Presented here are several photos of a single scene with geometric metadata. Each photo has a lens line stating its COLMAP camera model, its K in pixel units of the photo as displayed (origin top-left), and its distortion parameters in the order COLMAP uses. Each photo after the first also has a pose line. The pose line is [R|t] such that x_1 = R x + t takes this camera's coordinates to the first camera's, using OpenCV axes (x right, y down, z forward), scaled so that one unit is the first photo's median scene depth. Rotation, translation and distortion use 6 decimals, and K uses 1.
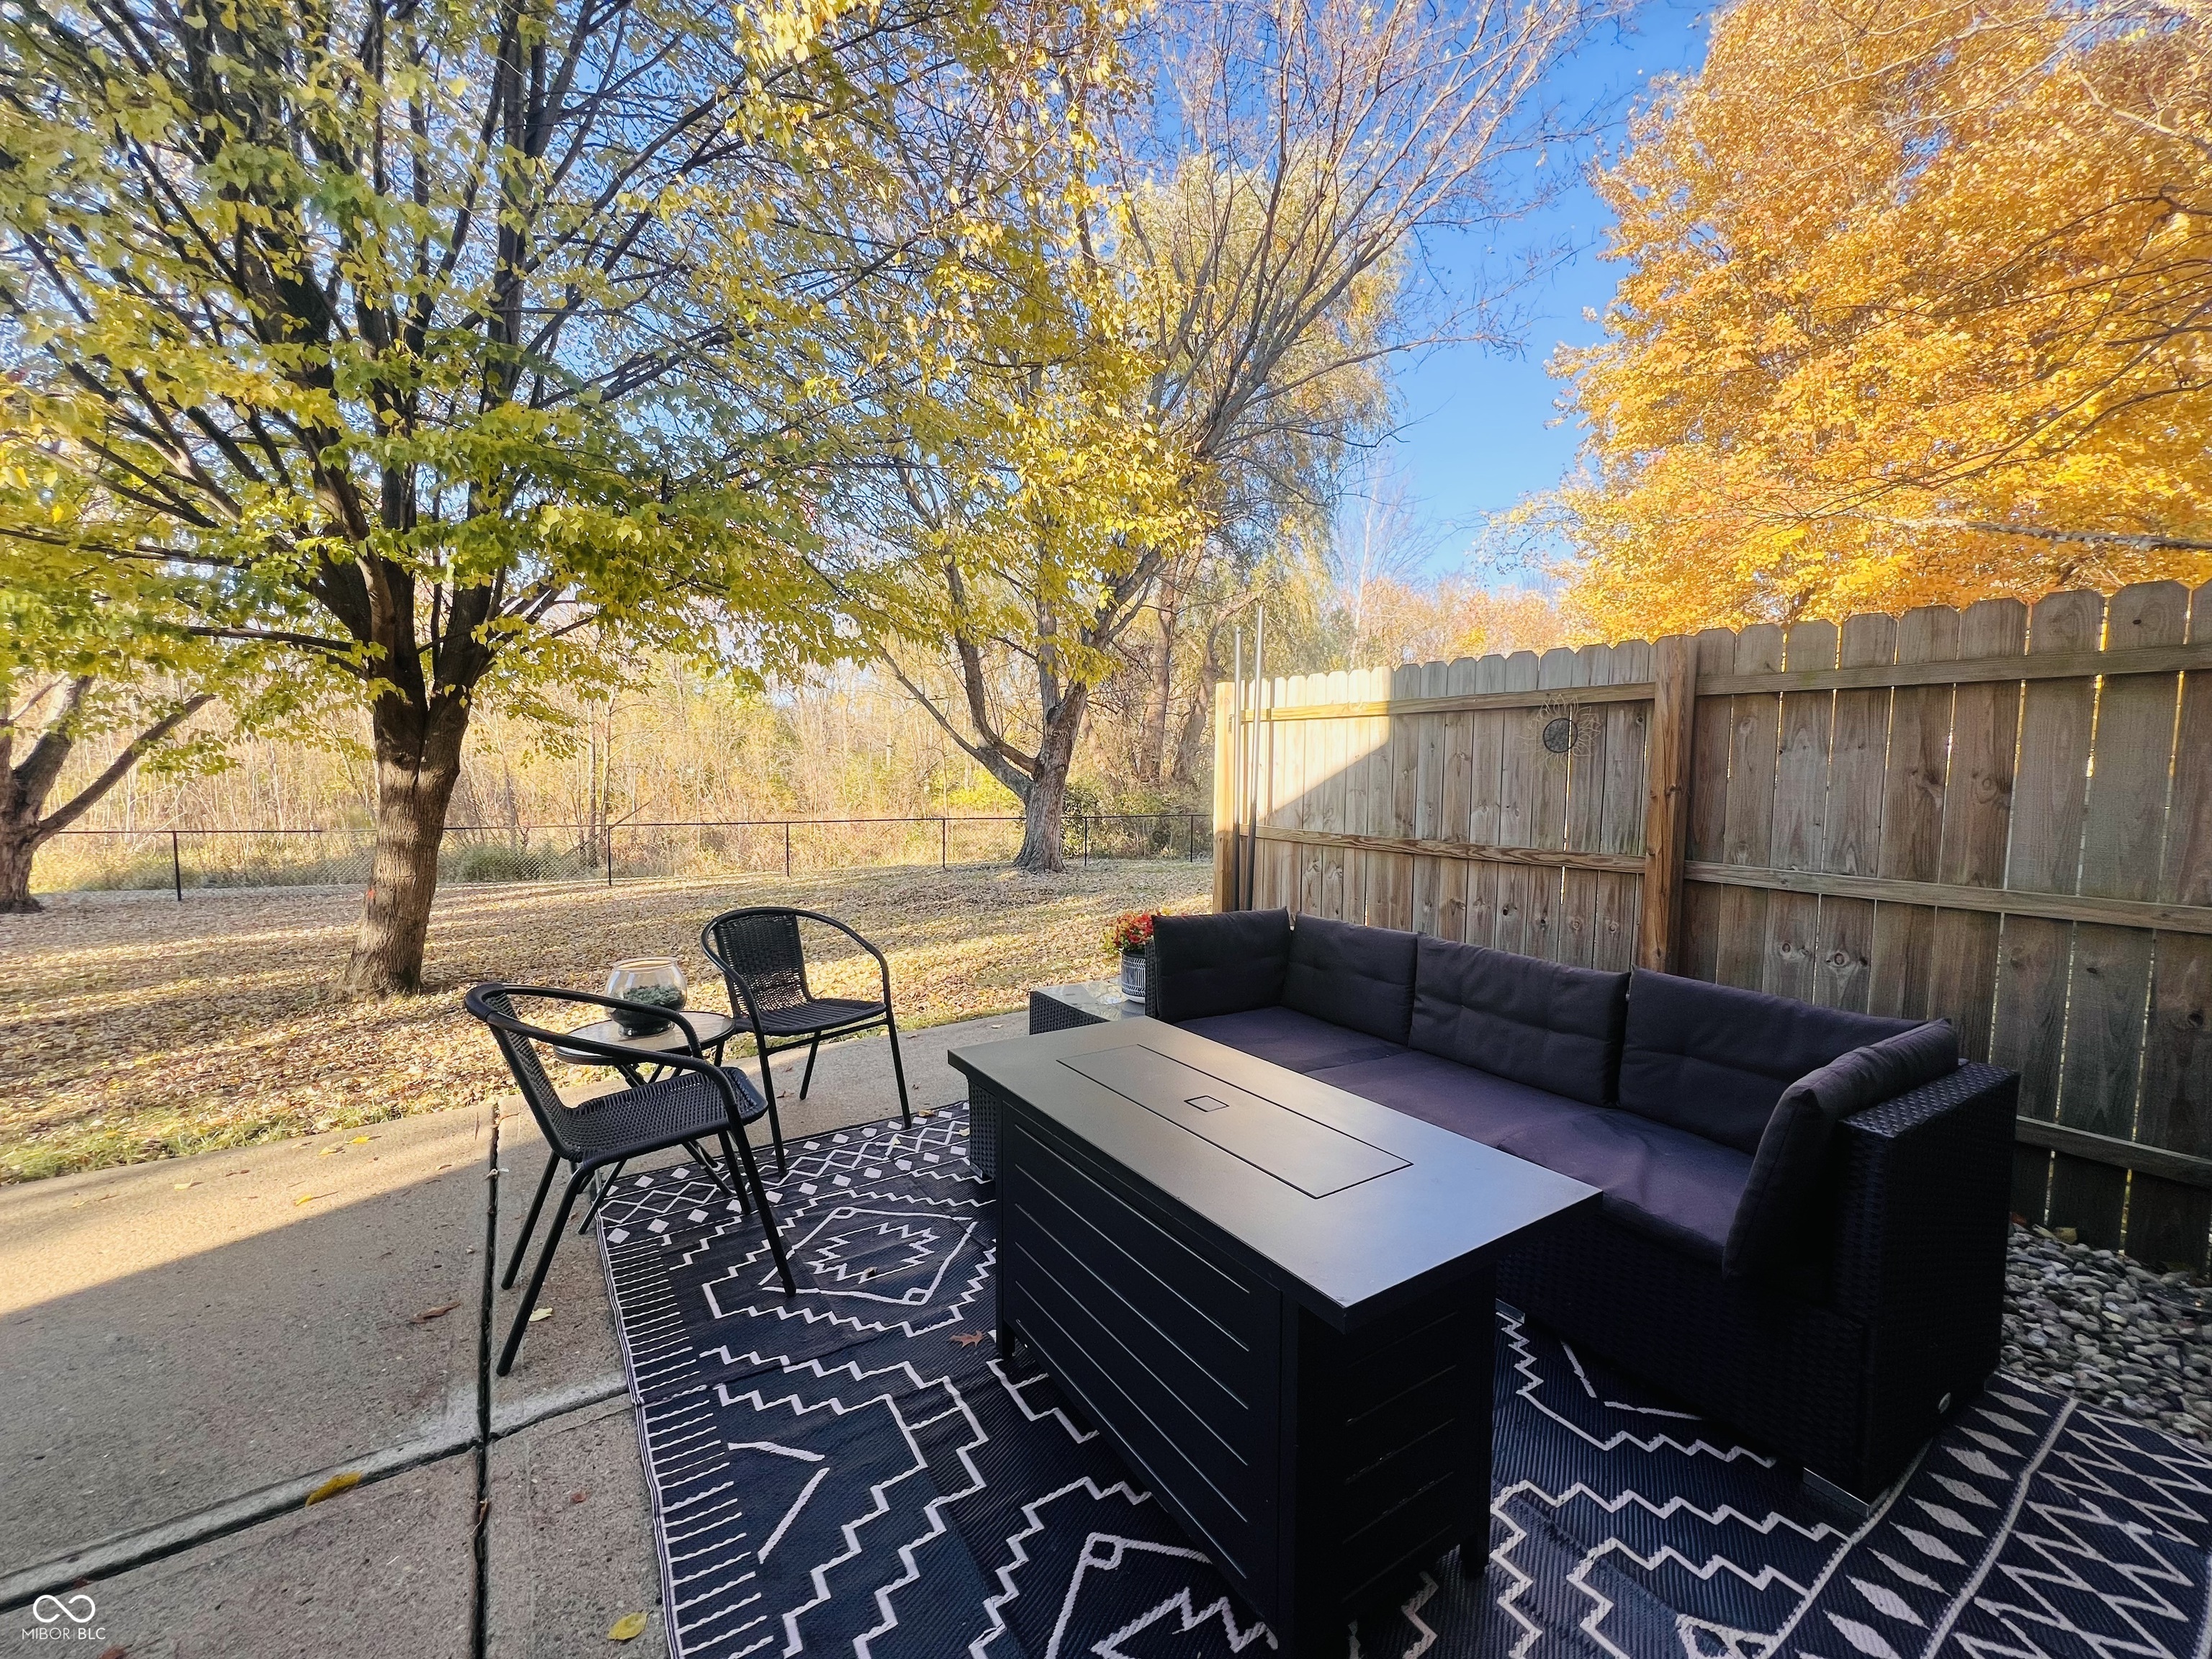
lens RADIAL K [[886.3, 0, 1106.0], [0, 886.3, 829.5], [0, 0, 1]] dist [-0.003141, -0.000278]
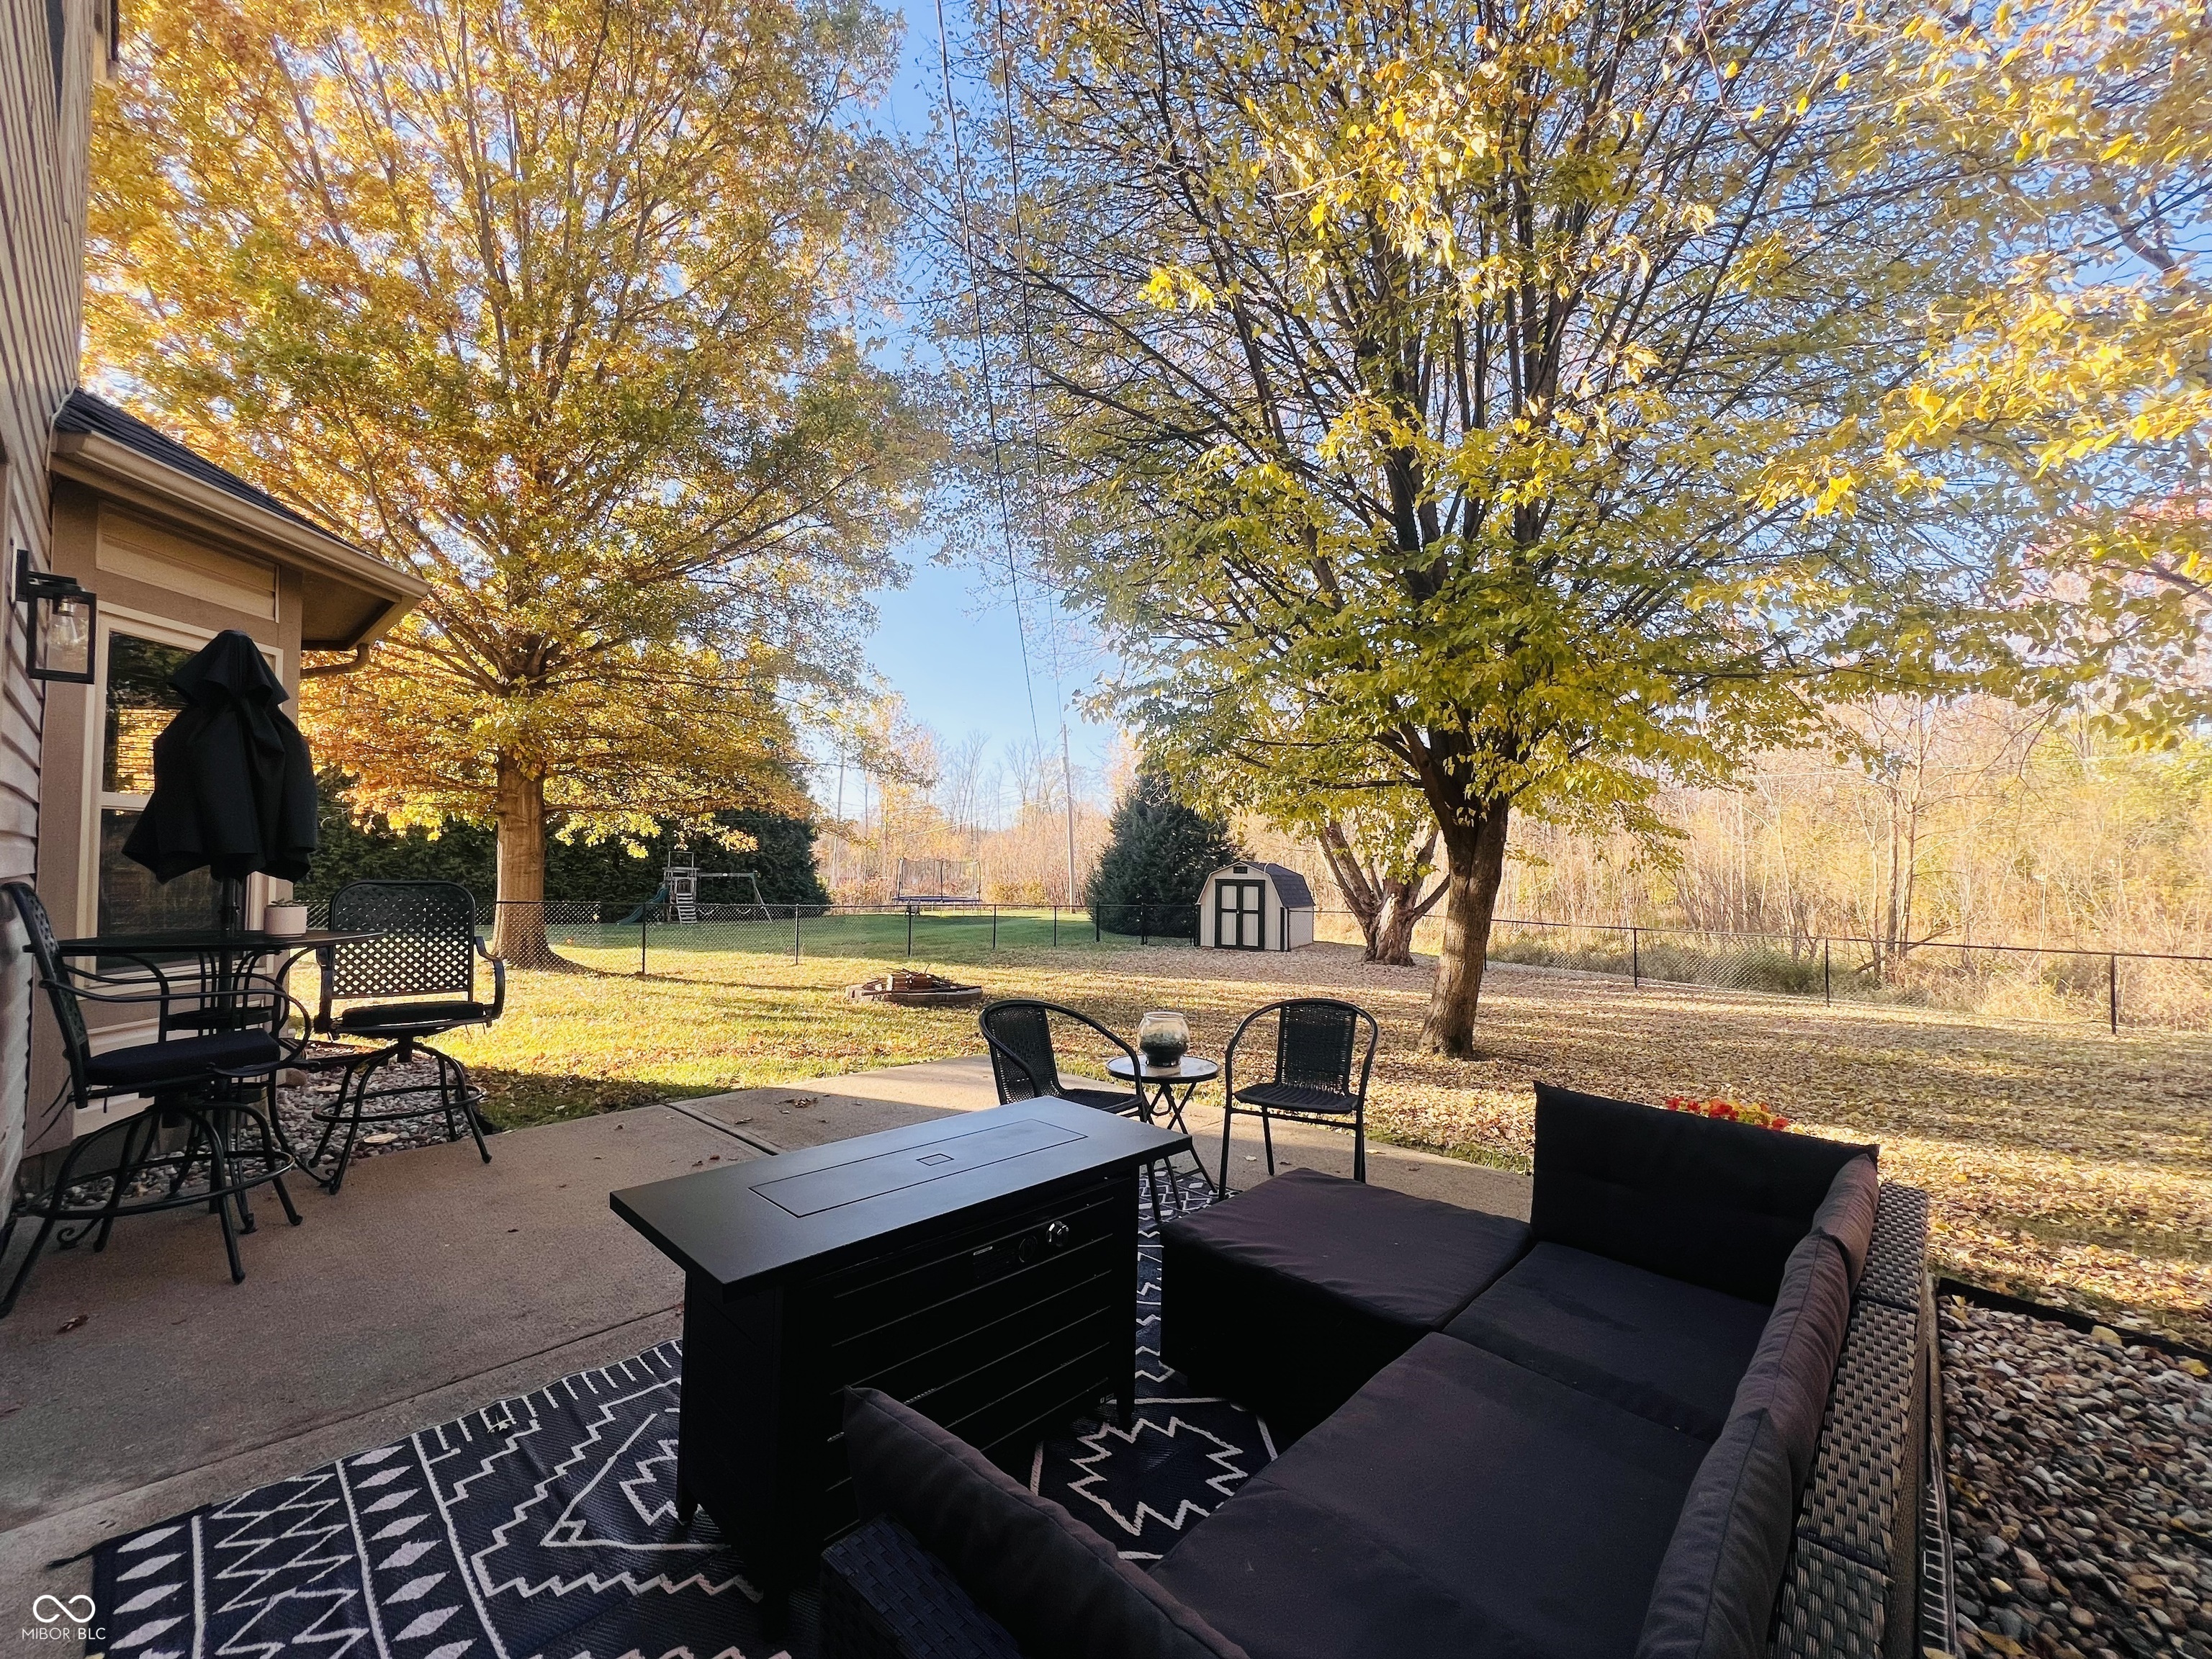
lens RADIAL K [[886.3, 0, 1106.0], [0, 886.3, 829.5], [0, 0, 1]] dist [-0.003141, -0.000278]
pose [[0.235723, -0.033205, -0.971253, 0.317748], [-0.084440, 0.994937, -0.054508, -0.021586], [0.968145, 0.094861, 0.231726, 0.209750]]
